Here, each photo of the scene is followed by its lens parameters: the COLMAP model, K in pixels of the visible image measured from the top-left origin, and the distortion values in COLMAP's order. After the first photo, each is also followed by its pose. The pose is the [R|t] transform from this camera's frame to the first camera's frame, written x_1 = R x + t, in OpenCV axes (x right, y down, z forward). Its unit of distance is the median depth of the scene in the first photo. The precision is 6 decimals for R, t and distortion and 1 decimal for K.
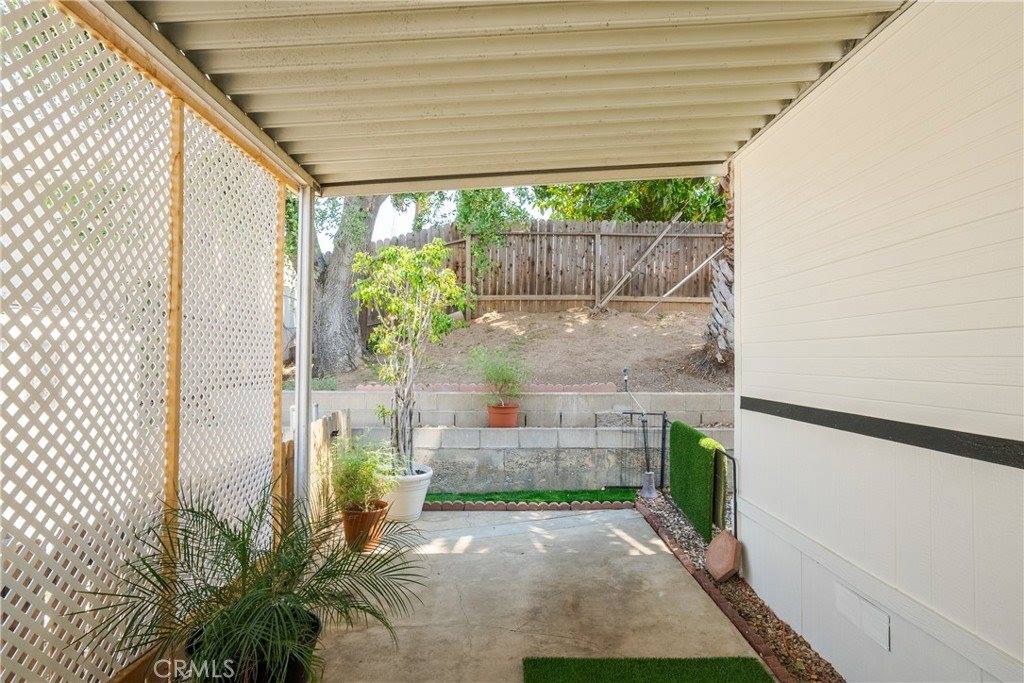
lens RADIAL K [[603.3, 0, 512.0], [0, 603.3, 341.5], [0, 0, 1]] dist [-0.000274, 0.002451]
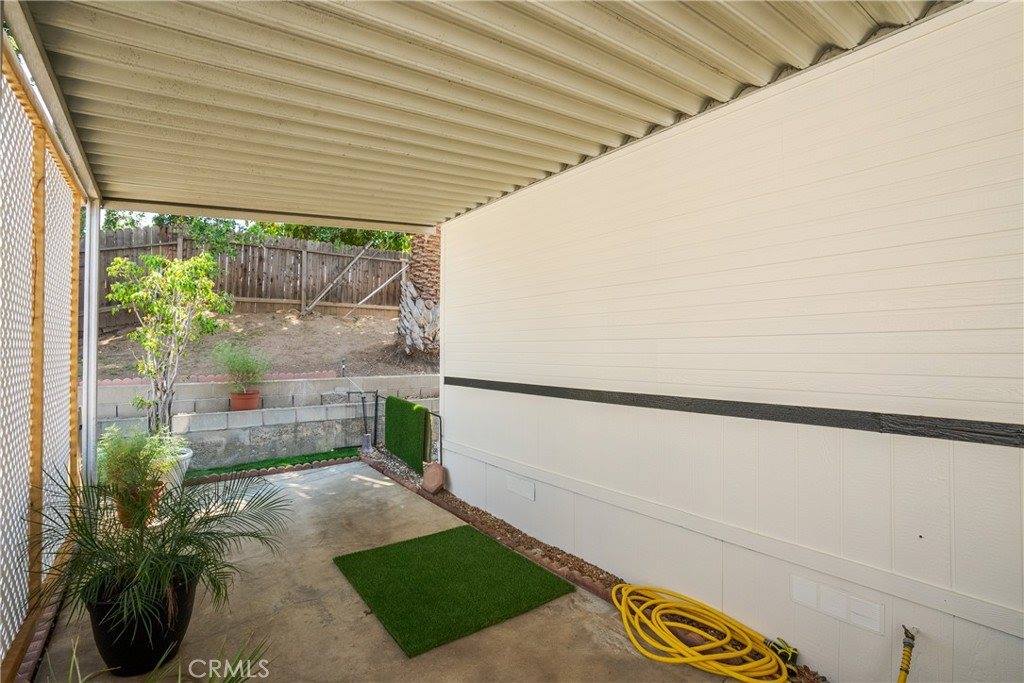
lens RADIAL K [[472.6, 0, 515.7], [0, 472.6, 343.1], [0, 0, 1]] dist [0.001758, 0.000331]
pose [[0.818667, 0.003403, 0.574258, -0.129806], [-0.011632, 0.999876, 0.010658, -0.009396], [-0.574150, -0.015405, 0.818605, -0.091889]]
